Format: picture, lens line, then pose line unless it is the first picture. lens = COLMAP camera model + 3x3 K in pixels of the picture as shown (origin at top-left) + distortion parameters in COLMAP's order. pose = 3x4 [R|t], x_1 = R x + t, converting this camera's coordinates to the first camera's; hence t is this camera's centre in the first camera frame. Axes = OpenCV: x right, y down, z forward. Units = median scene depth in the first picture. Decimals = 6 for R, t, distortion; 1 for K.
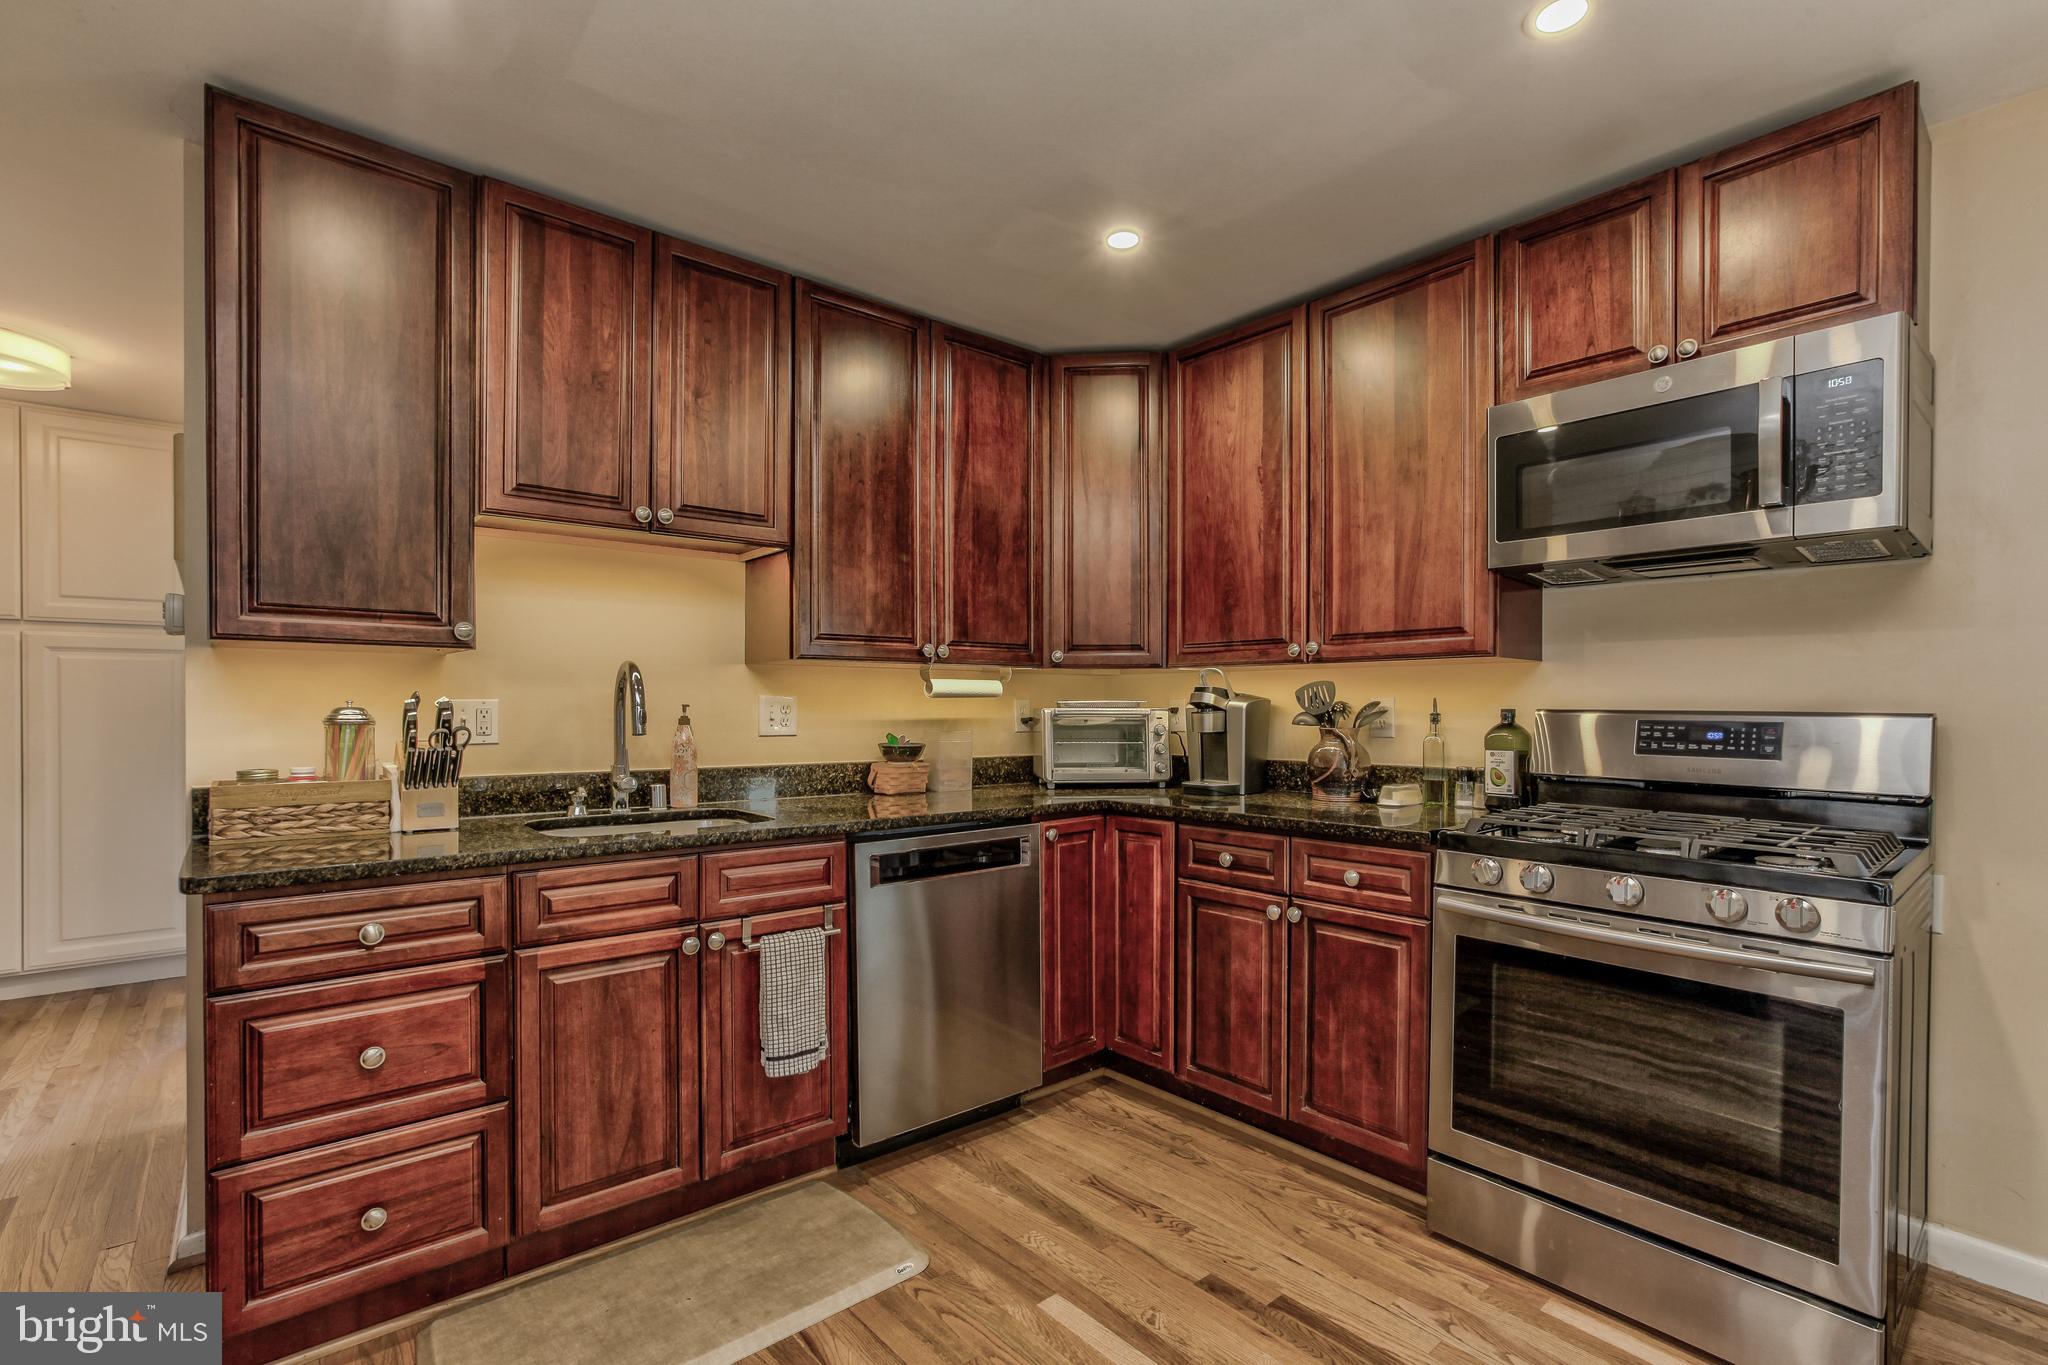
lens RADIAL K [[946.5, 0, 1018.8], [0, 946.5, 711.0], [0, 0, 1]] dist [-0.018135, 0.000198]
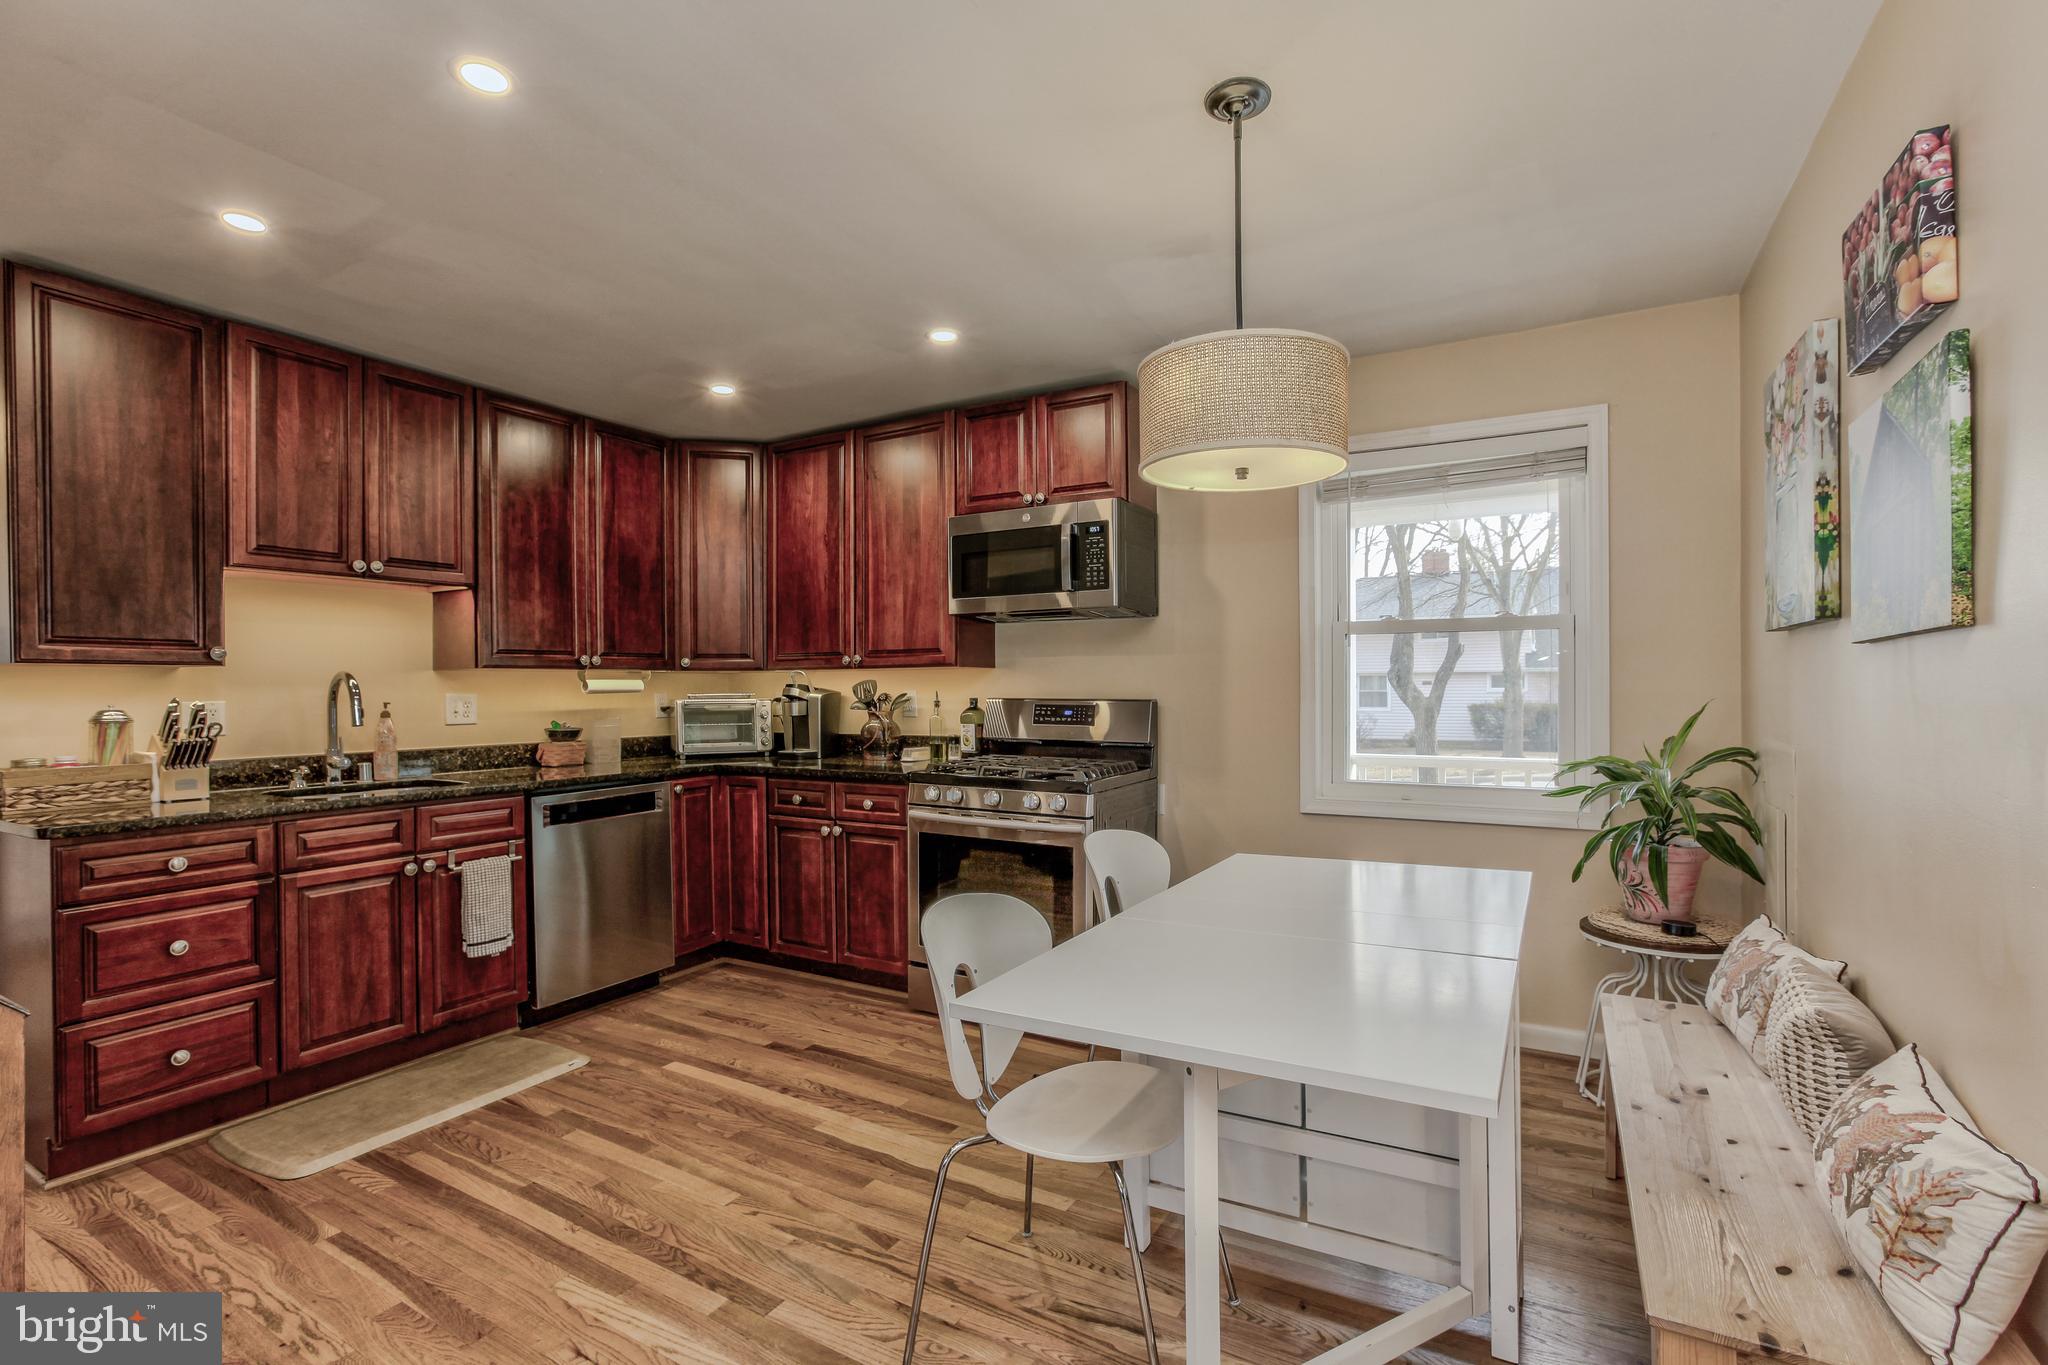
lens RADIAL K [[952.5, 0, 995.8], [0, 952.5, 690.3], [0, 0, 1]] dist [-0.016937, 0.020095]
pose [[0.950884, -0.010806, 0.309360, 0.055390], [0.011481, 0.999934, -0.000359, -0.015381], [-0.309336, 0.003893, 0.950945, -0.607123]]
